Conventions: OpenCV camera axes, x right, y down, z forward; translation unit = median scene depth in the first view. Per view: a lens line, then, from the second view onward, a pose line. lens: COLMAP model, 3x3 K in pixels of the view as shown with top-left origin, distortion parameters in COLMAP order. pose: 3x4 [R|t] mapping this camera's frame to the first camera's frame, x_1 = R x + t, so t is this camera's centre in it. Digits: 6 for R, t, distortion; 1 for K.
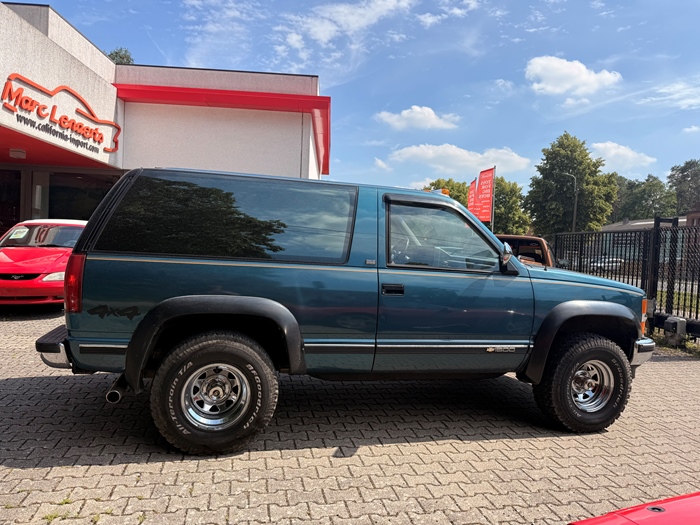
lens RADIAL K [[491.0, 0, 349.3], [0, 491.0, 266.5], [0, 0, 1]] dist [0.042640, -0.057026]
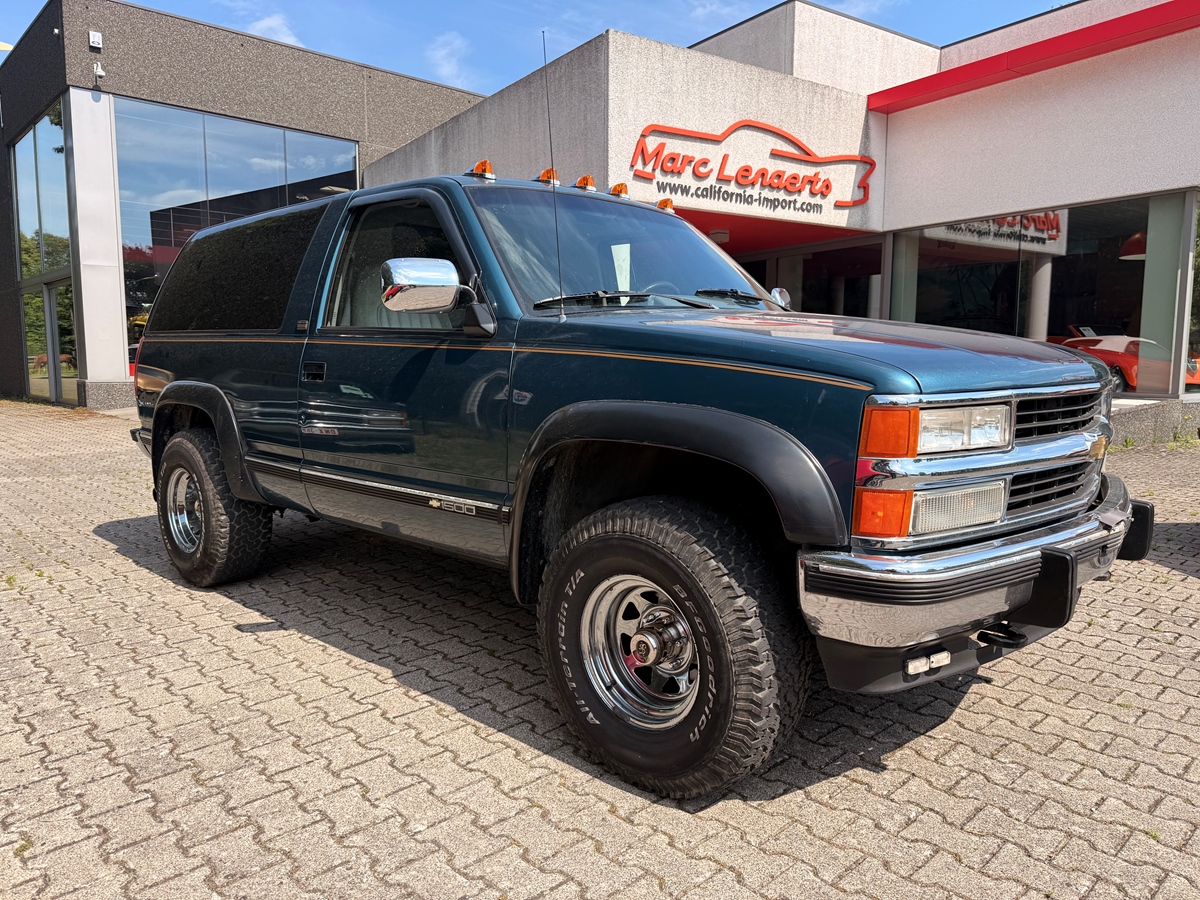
lens RADIAL K [[841.7, 0, 603.2], [0, 841.7, 458.8], [0, 0, 1]] dist [0.042640, -0.057026]
pose [[0.522349, 0.054782, -0.850970, 0.292008], [-0.008934, 0.998231, 0.058778, 0.023049], [0.852685, -0.023101, 0.521914, 0.207140]]
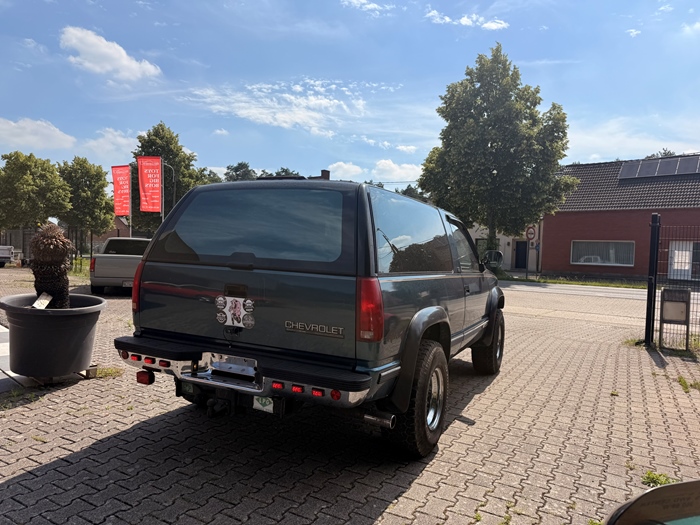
lens RADIAL K [[491.0, 0, 346.9], [0, 491.0, 266.8], [0, 0, 1]] dist [0.042640, -0.057026]
pose [[0.669343, -0.043212, 0.741695, -0.288934], [0.021950, 0.999022, 0.038395, -0.018509], [-0.742629, -0.009419, 0.669637, 0.098182]]
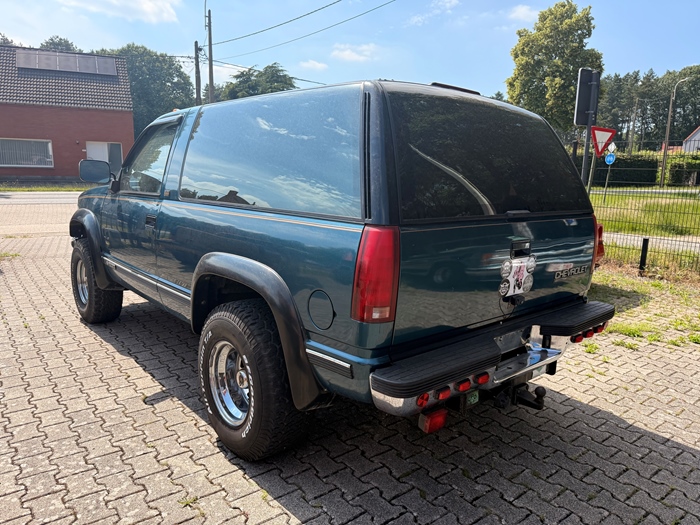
lens RADIAL K [[491.0, 0, 347.3], [0, 491.0, 261.0], [0, 0, 1]] dist [0.042640, -0.057026]
pose [[-0.432512, -0.219553, 0.874488, -0.282280], [-0.014048, 0.971422, 0.236941, -0.037112], [-0.901519, 0.090195, -0.423236, 0.429207]]
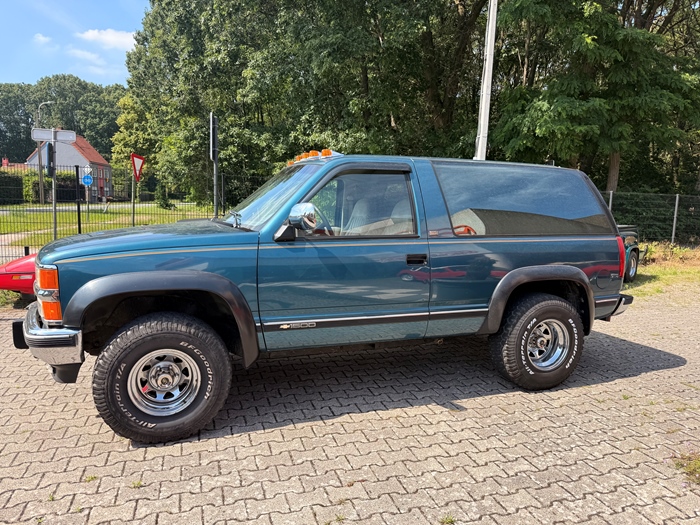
lens RADIAL K [[491.0, 0, 348.9], [0, 491.0, 261.5], [0, 0, 1]] dist [0.042640, -0.057026]
pose [[-0.993906, -0.064273, -0.089558, 0.046233], [-0.076882, 0.986392, 0.145330, -0.031798], [0.078998, 0.151329, -0.985322, 0.678106]]
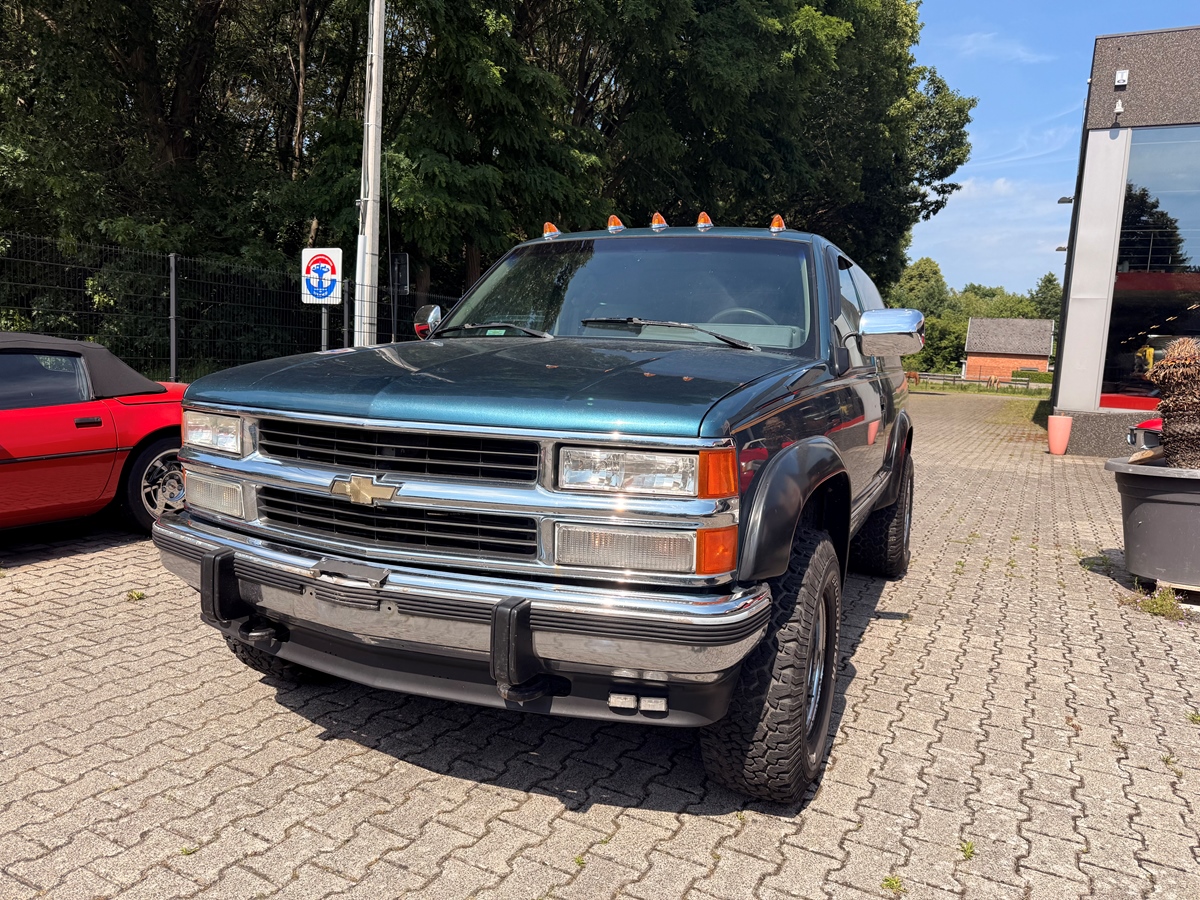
lens RADIAL K [[841.7, 0, 605.2], [0, 841.7, 447.8], [0, 0, 1]] dist [0.042640, -0.057026]
pose [[-0.633566, 0.003767, -0.773680, 0.288789], [-0.110922, 0.989216, 0.095650, 0.001399], [0.765696, 0.146418, -0.626315, 0.529898]]
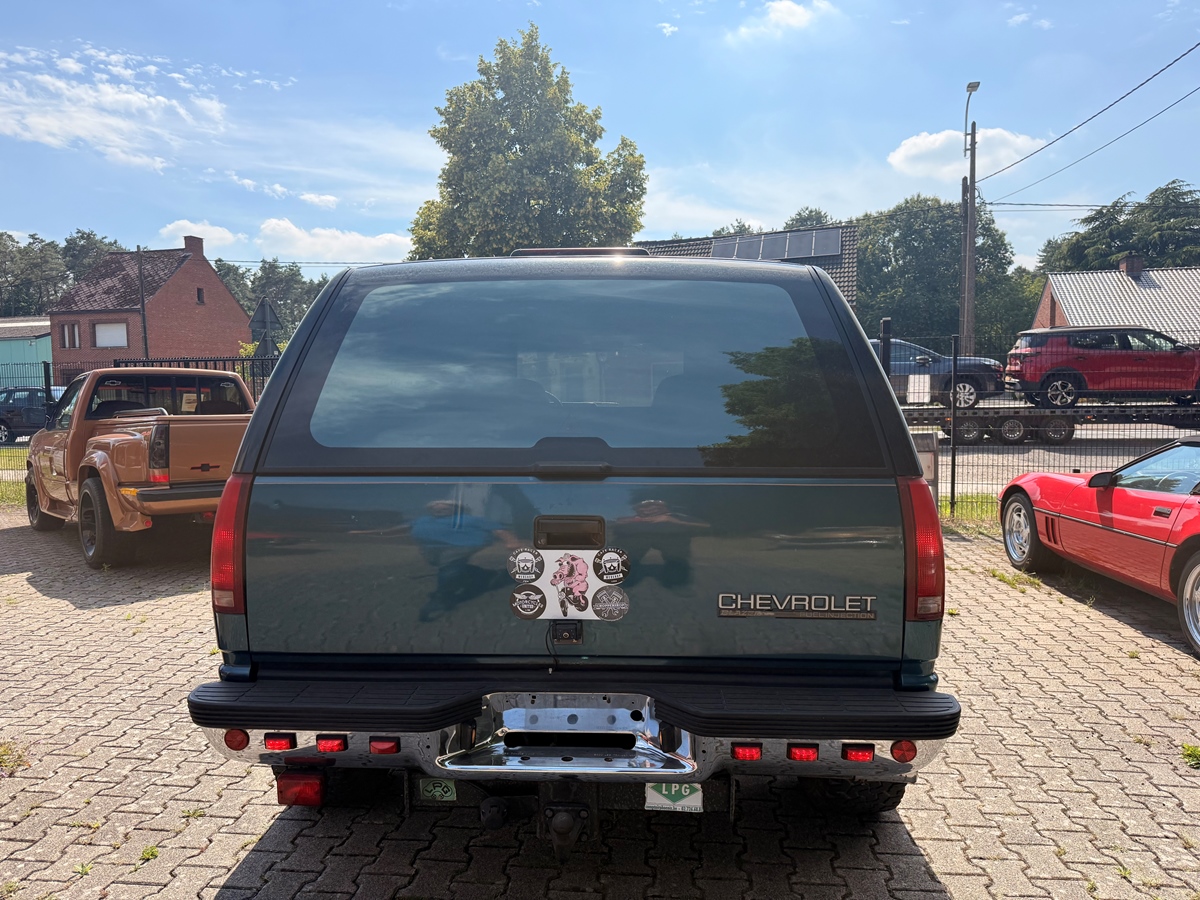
lens RADIAL K [[841.7, 0, 596.8], [0, 841.7, 448.1], [0, 0, 1]] dist [0.042640, -0.057026]
pose [[0.303954, -0.112161, 0.946061, -0.302083], [0.056974, 0.993408, 0.099469, -0.031722], [-0.950982, 0.023667, 0.308340, 0.239088]]
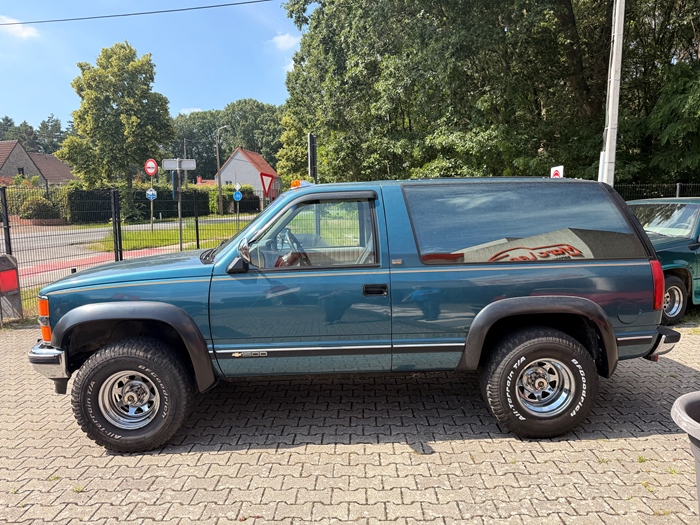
lens RADIAL K [[491.0, 0, 348.2], [0, 491.0, 259.3], [0, 0, 1]] dist [0.042640, -0.057026]
pose [[-0.969937, -0.059339, 0.236012, -0.062912], [-0.022518, 0.987539, 0.155752, -0.052992], [-0.242313, 0.145755, -0.959187, 0.664755]]
